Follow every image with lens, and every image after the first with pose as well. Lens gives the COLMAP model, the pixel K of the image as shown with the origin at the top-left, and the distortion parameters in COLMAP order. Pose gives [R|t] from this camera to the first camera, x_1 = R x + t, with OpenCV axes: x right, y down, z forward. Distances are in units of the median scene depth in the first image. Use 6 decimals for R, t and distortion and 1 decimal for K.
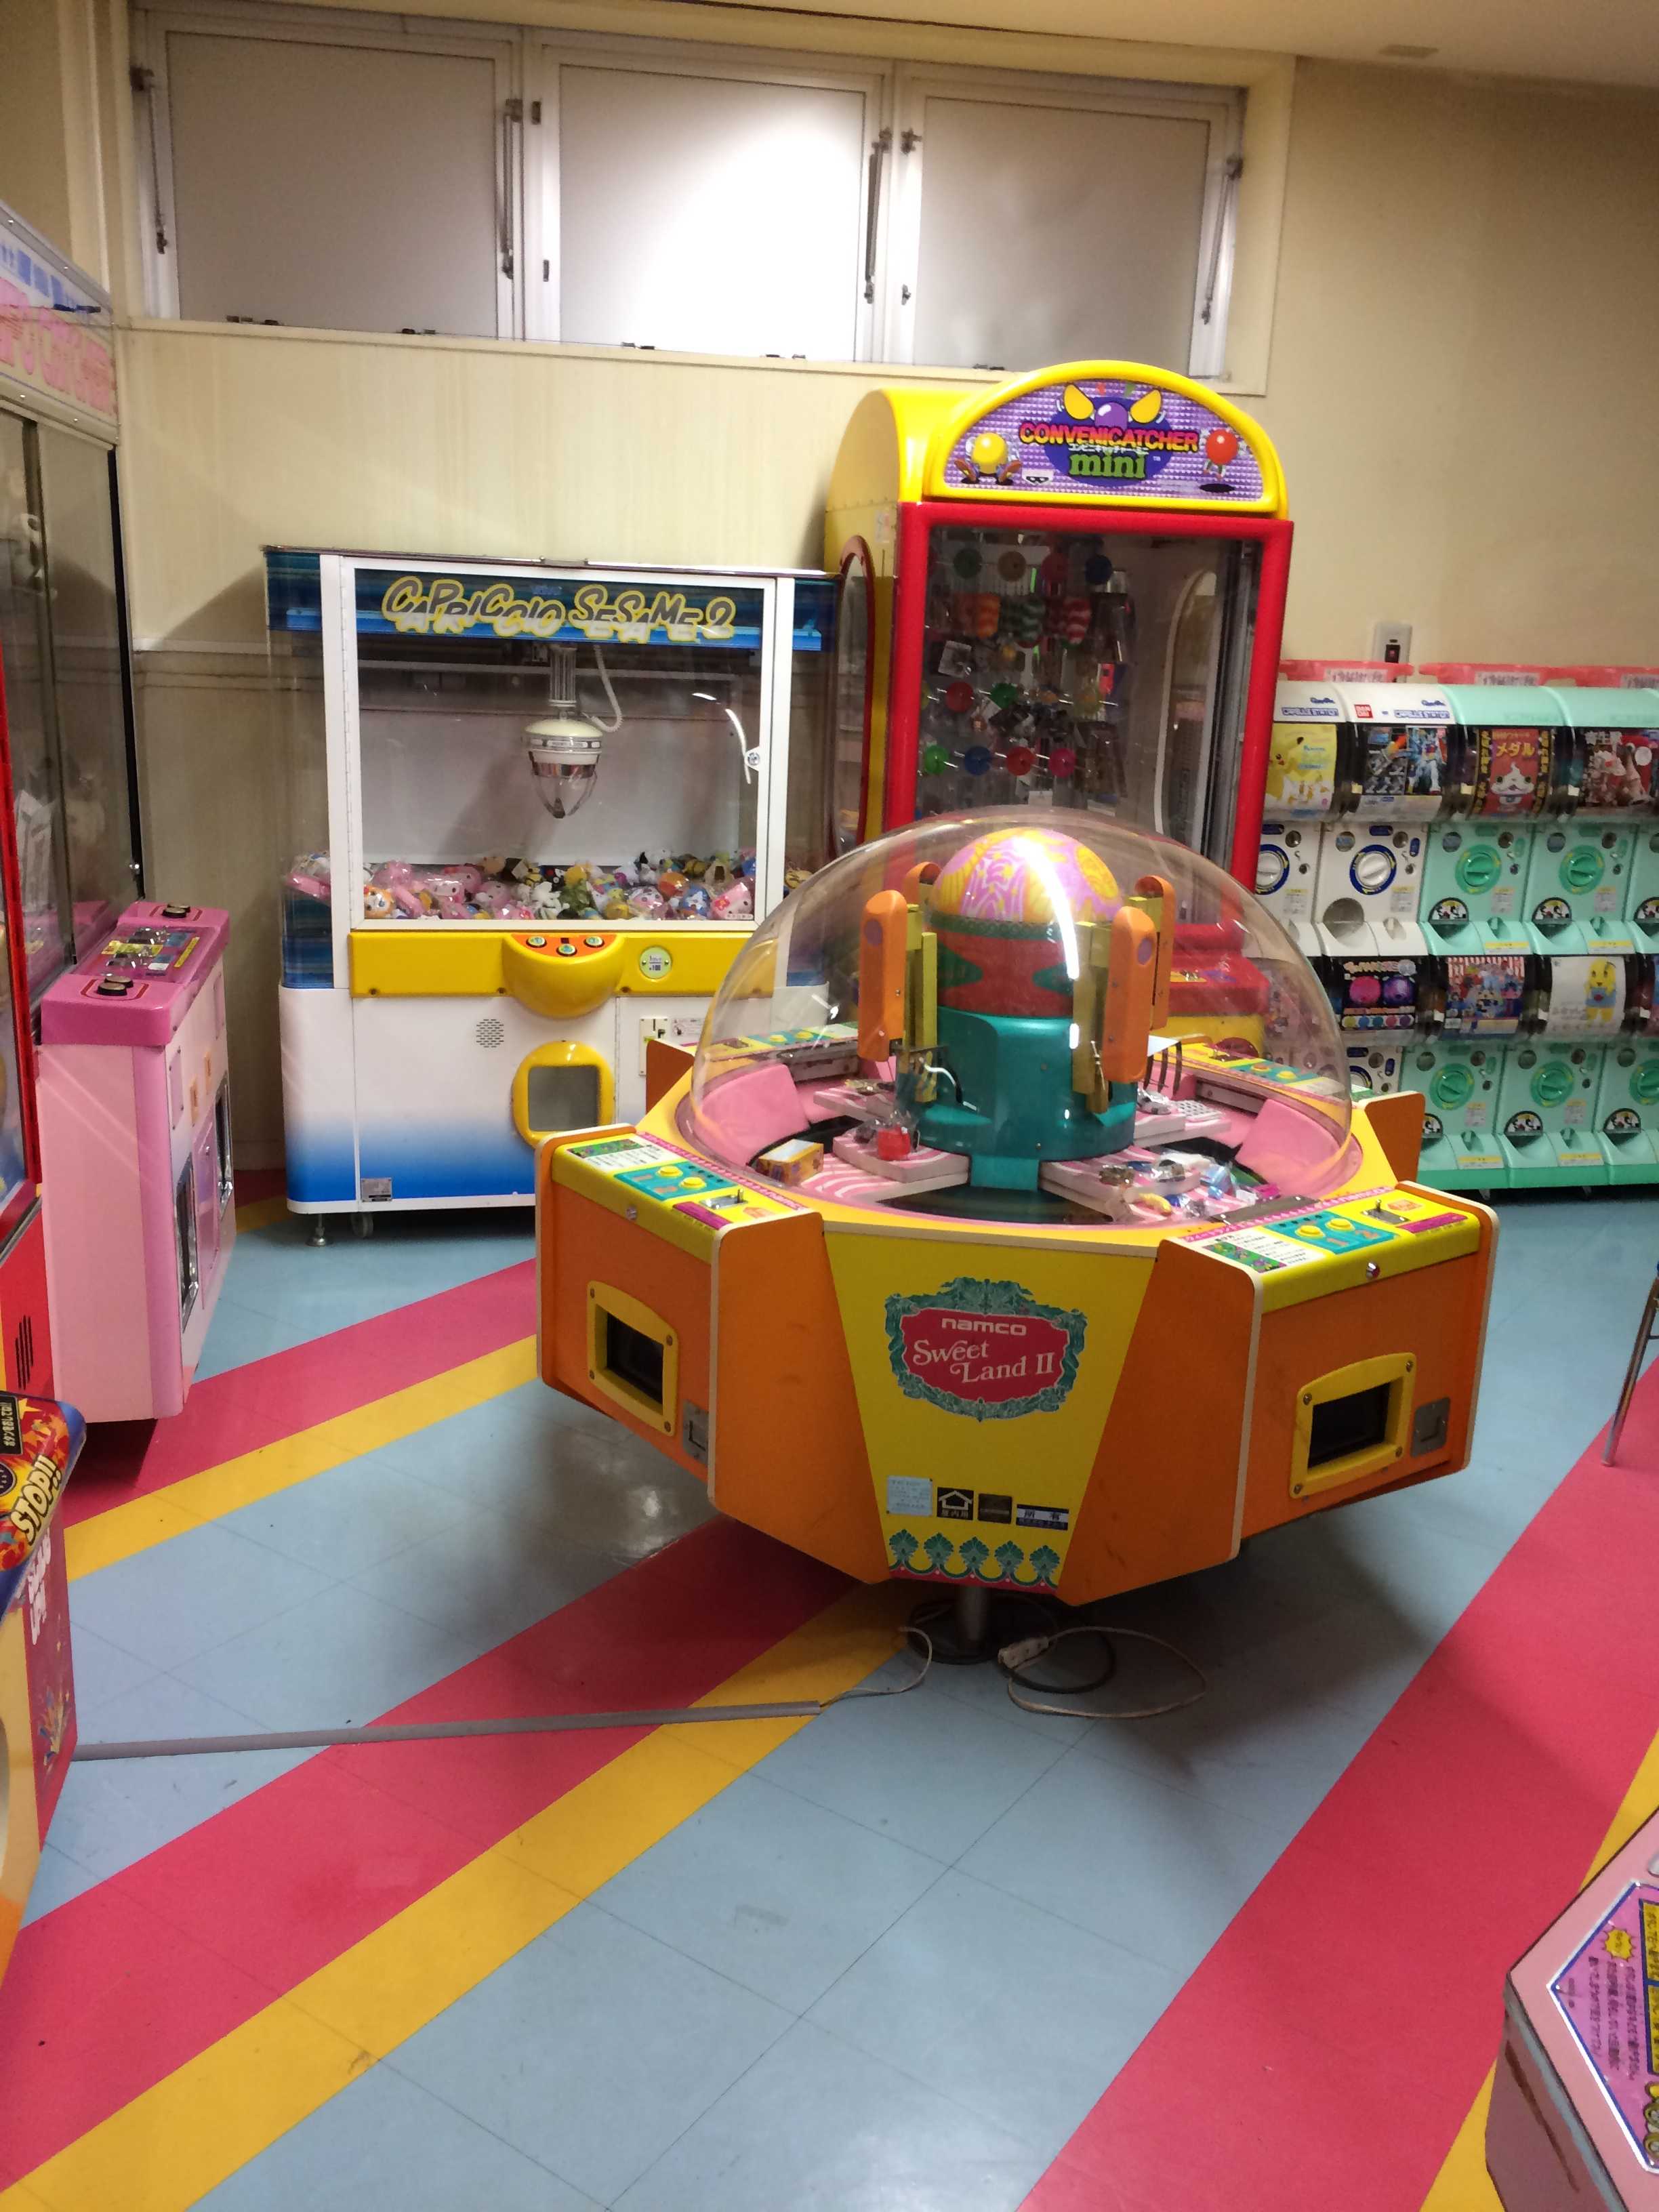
lens RADIAL K [[1865.3, 0, 832.7], [0, 1865.3, 1110.4], [0, 0, 1]] dist [0.068584, -0.101622]
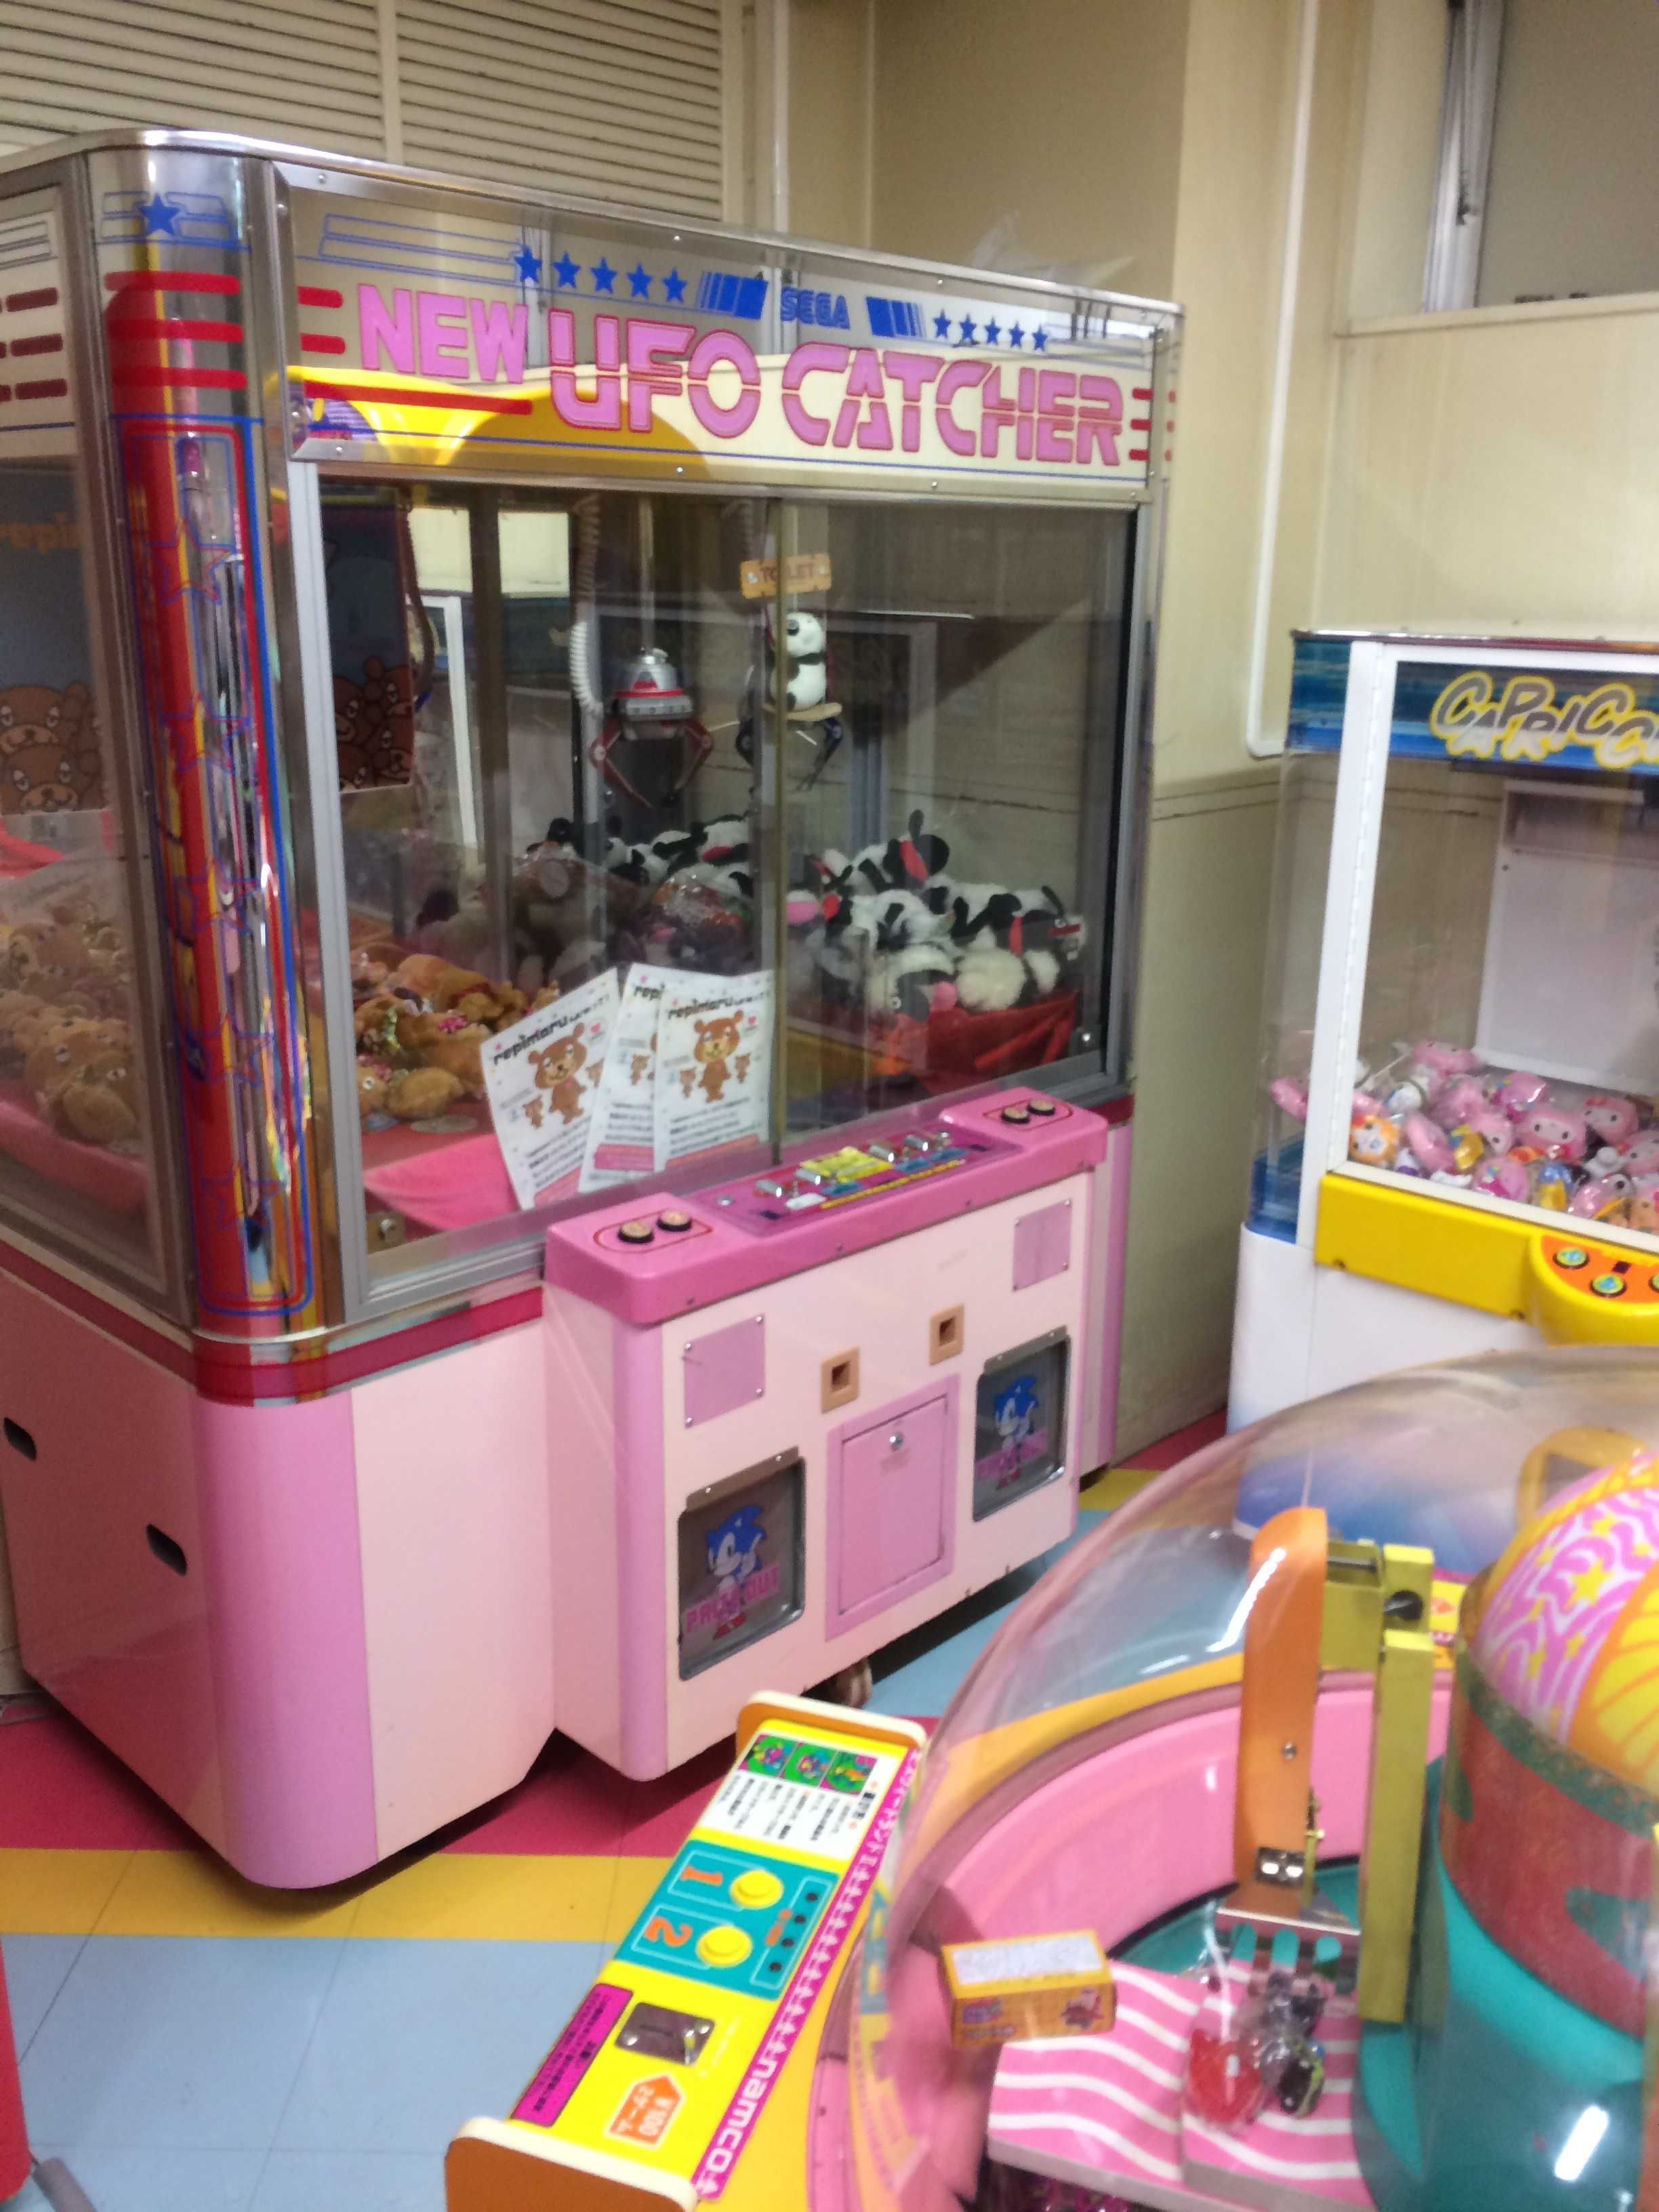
lens RADIAL K [[1865.3, 0, 825.5], [0, 1865.3, 1101.5], [0, 0, 1]] dist [0.068584, -0.101622]
pose [[0.558437, 0.200719, -0.804898, 0.200489], [-0.204442, 0.973658, 0.100961, -0.158025], [0.803960, 0.108175, 0.584762, 0.451225]]
